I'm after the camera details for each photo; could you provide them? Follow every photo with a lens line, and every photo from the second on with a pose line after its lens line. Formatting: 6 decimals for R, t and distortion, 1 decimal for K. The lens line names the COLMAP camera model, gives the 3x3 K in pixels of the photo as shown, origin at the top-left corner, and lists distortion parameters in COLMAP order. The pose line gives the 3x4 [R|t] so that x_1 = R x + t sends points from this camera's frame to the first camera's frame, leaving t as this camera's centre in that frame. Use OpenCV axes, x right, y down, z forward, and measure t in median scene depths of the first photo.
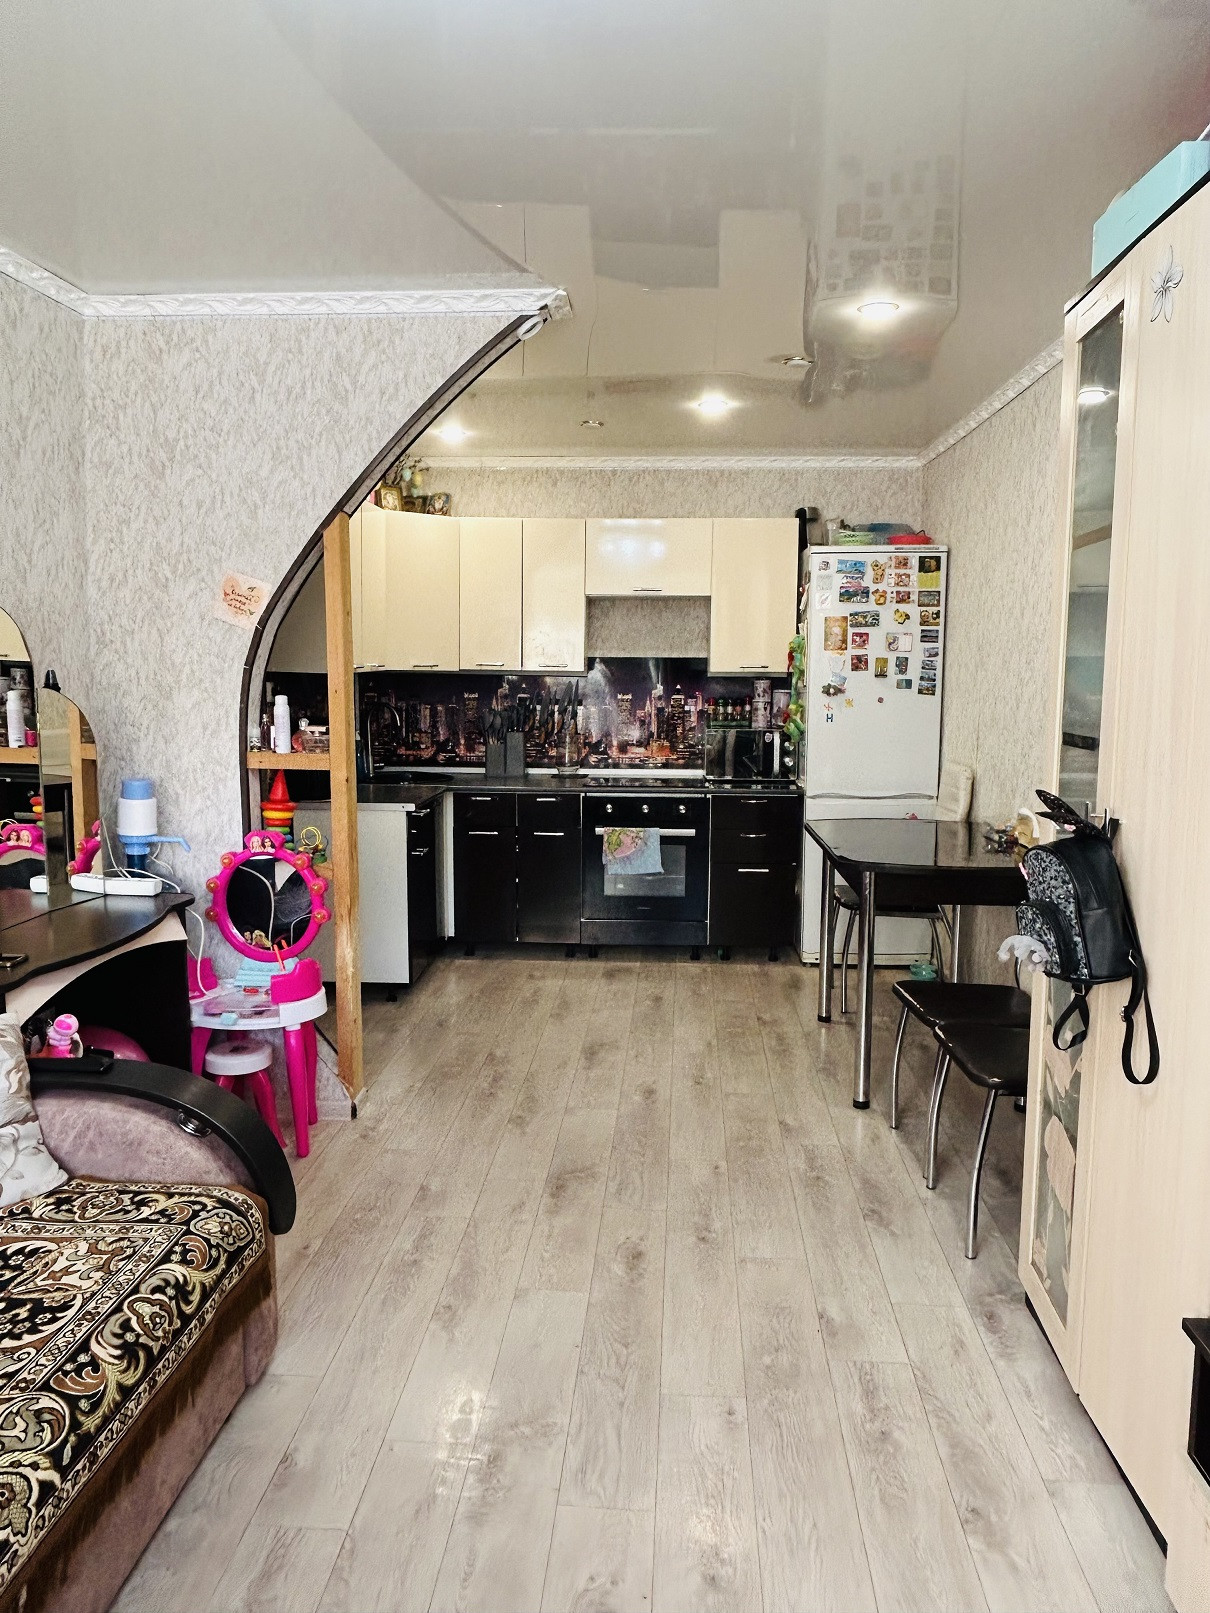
lens RADIAL K [[1219.0, 0, 605.0], [0, 1219.0, 806.5], [0, 0, 1]] dist [0.008512, 0.000045]
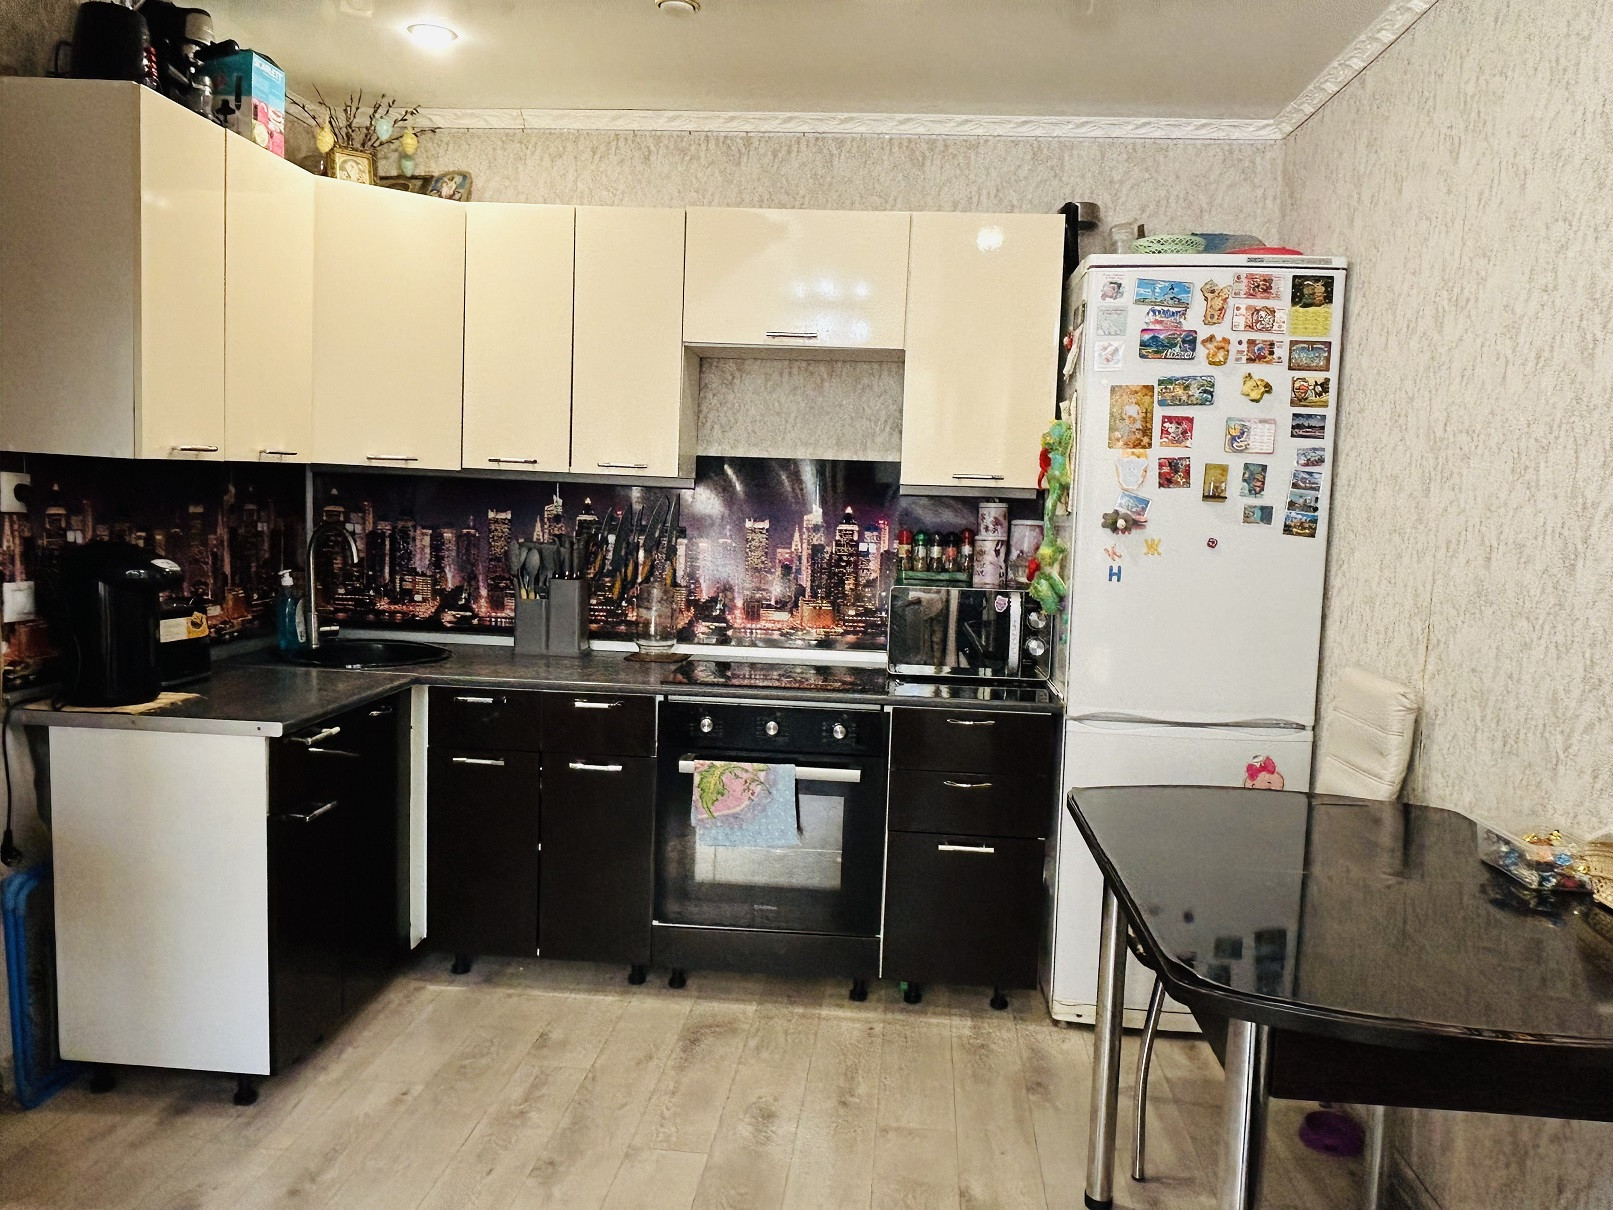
lens RADIAL K [[1277.9, 0, 806.5], [0, 1277.9, 605.0], [0, 0, 1]] dist [-0.005617, -0.003520]
pose [[0.999244, 0.030881, -0.023616, 0.058583], [-0.031609, 0.999017, -0.031091, -0.034930], [0.022633, 0.031814, 0.999238, 0.409769]]
